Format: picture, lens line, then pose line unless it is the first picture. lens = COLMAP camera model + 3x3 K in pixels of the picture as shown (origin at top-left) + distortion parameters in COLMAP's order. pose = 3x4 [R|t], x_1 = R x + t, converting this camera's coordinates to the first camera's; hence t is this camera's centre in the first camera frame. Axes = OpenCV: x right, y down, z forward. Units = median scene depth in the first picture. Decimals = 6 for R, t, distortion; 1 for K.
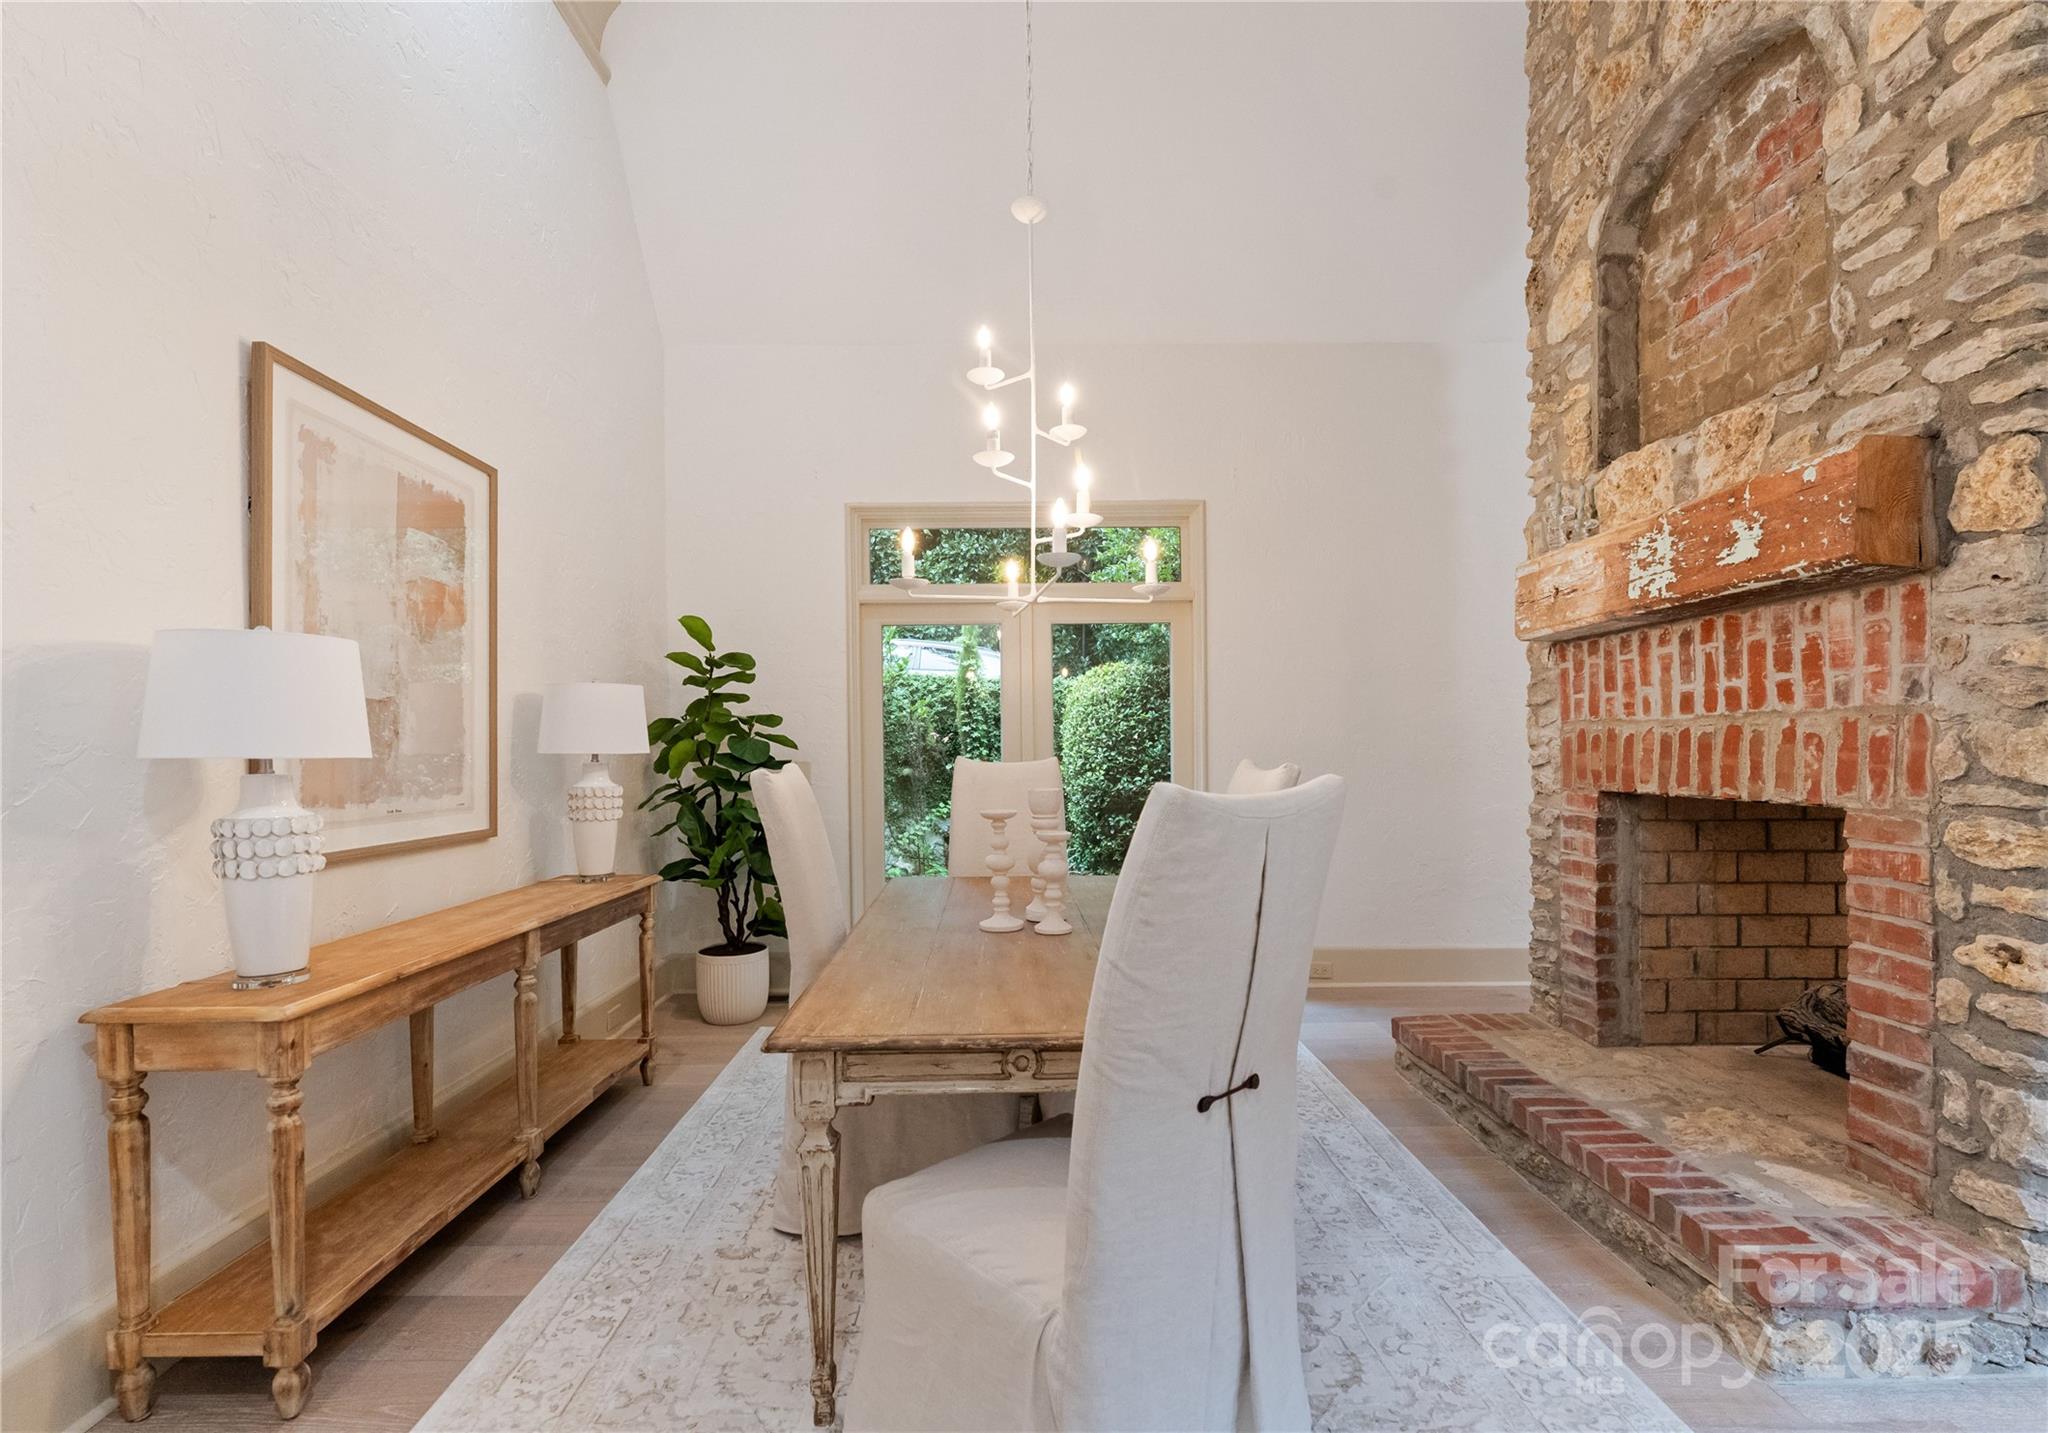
lens RADIAL K [[870.4, 0, 1027.4], [0, 870.4, 728.7], [0, 0, 1]] dist [0.000411, -0.000366]
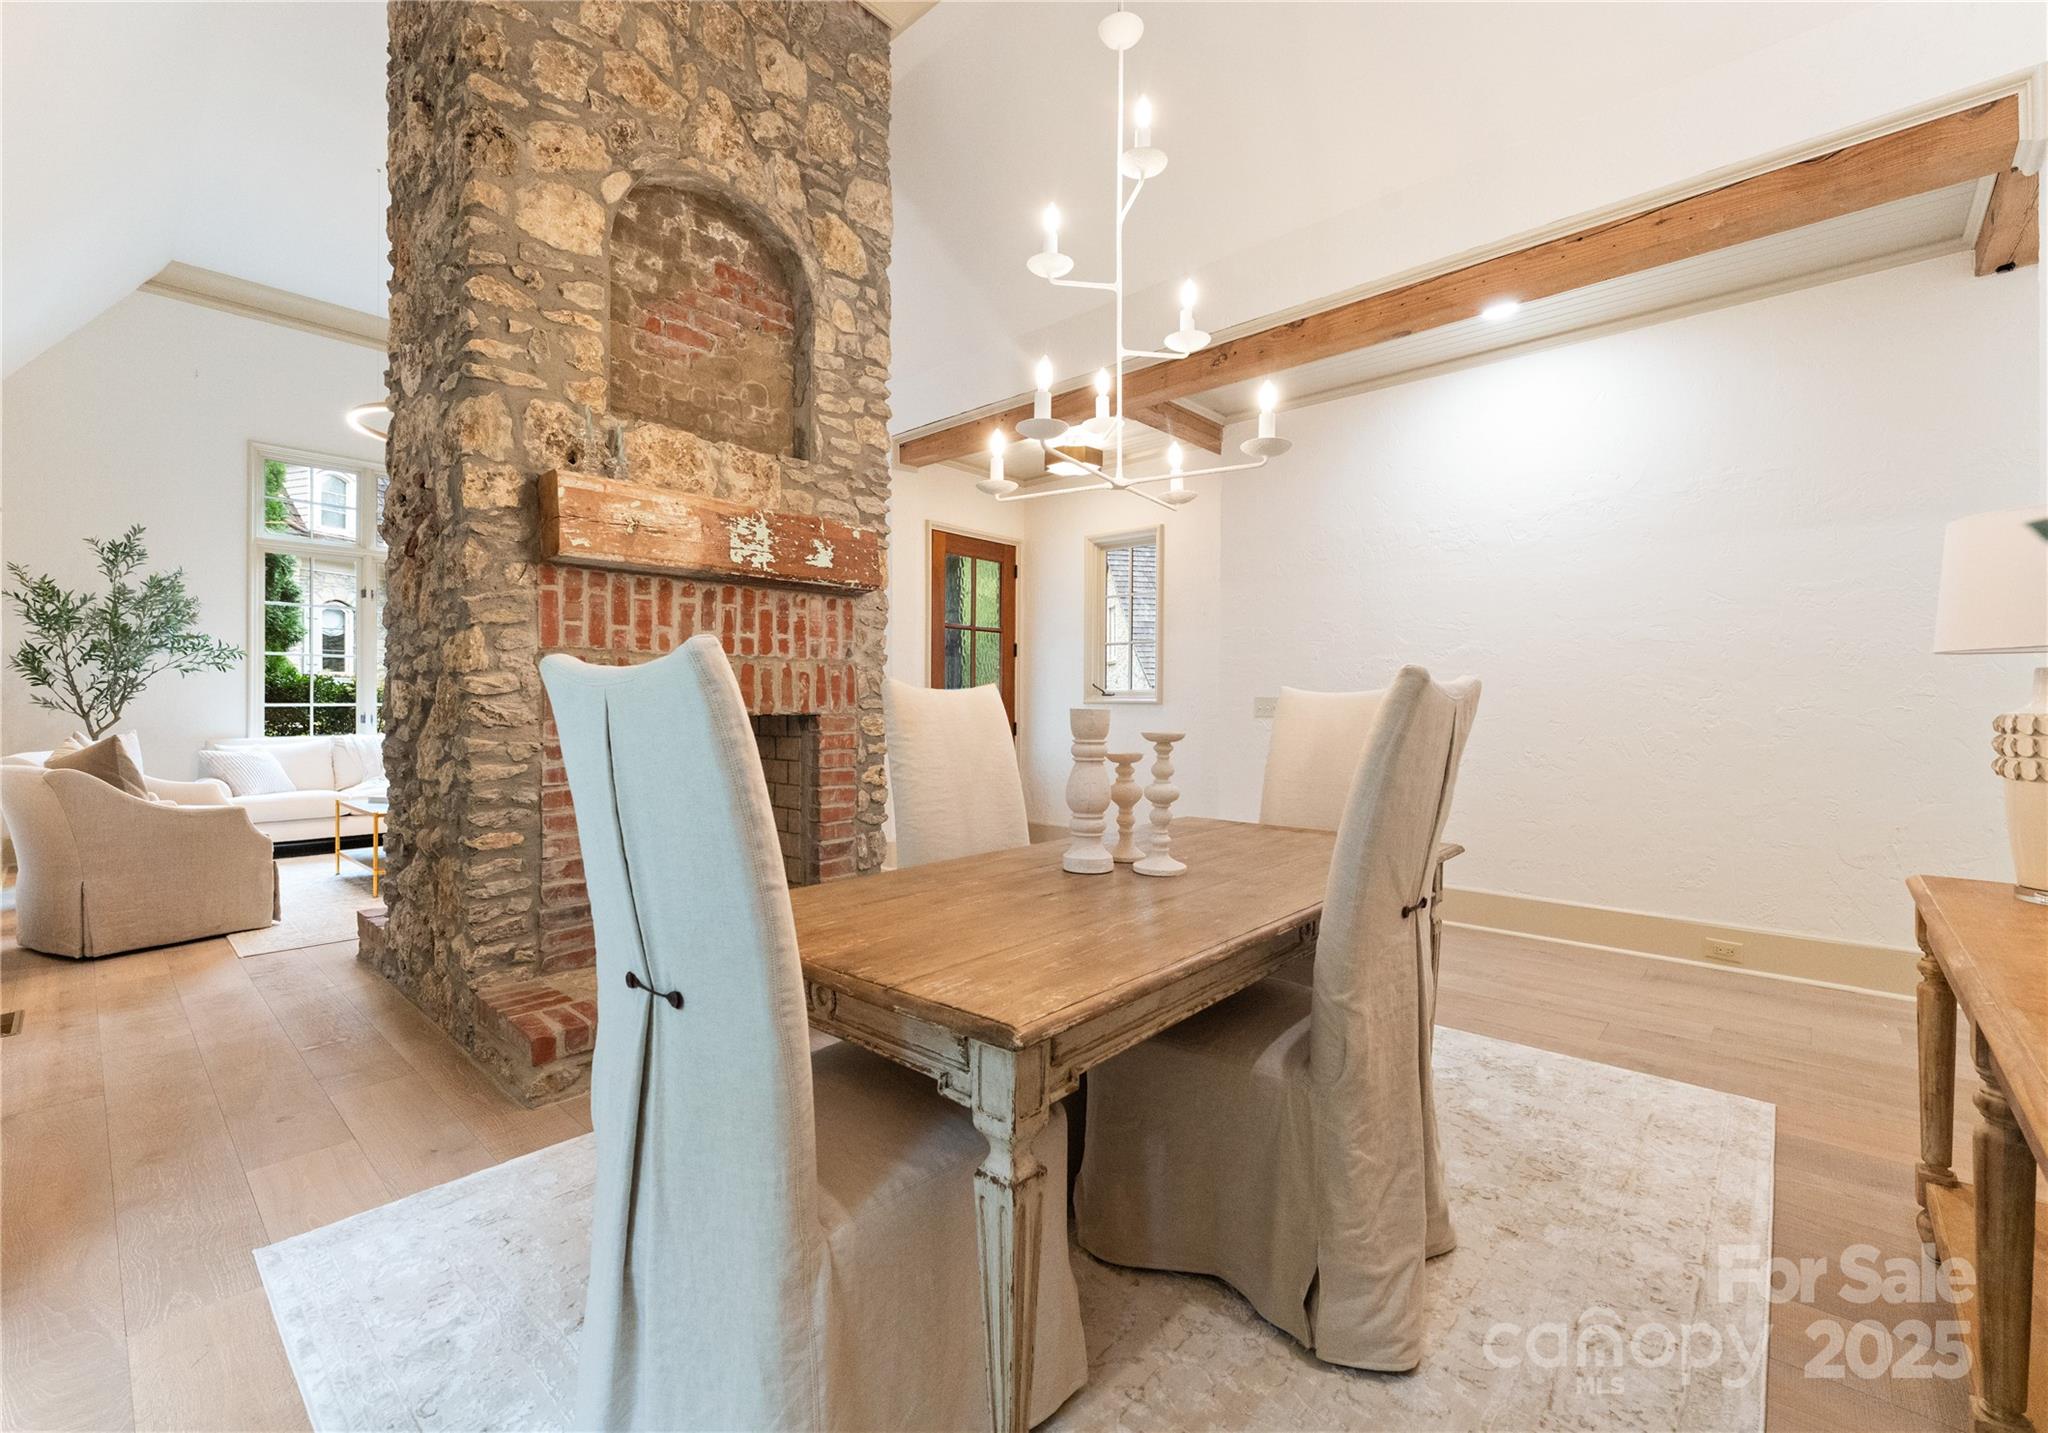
lens RADIAL K [[866.9, 0, 1019.1], [0, 866.9, 680.6], [0, 0, 1]] dist [-0.001805, -0.000195]
pose [[-0.724267, 0.023315, 0.689125, -0.536703], [-0.012295, 0.998833, -0.046716, 0.088473], [-0.689410, -0.042308, -0.723135, 1.788005]]
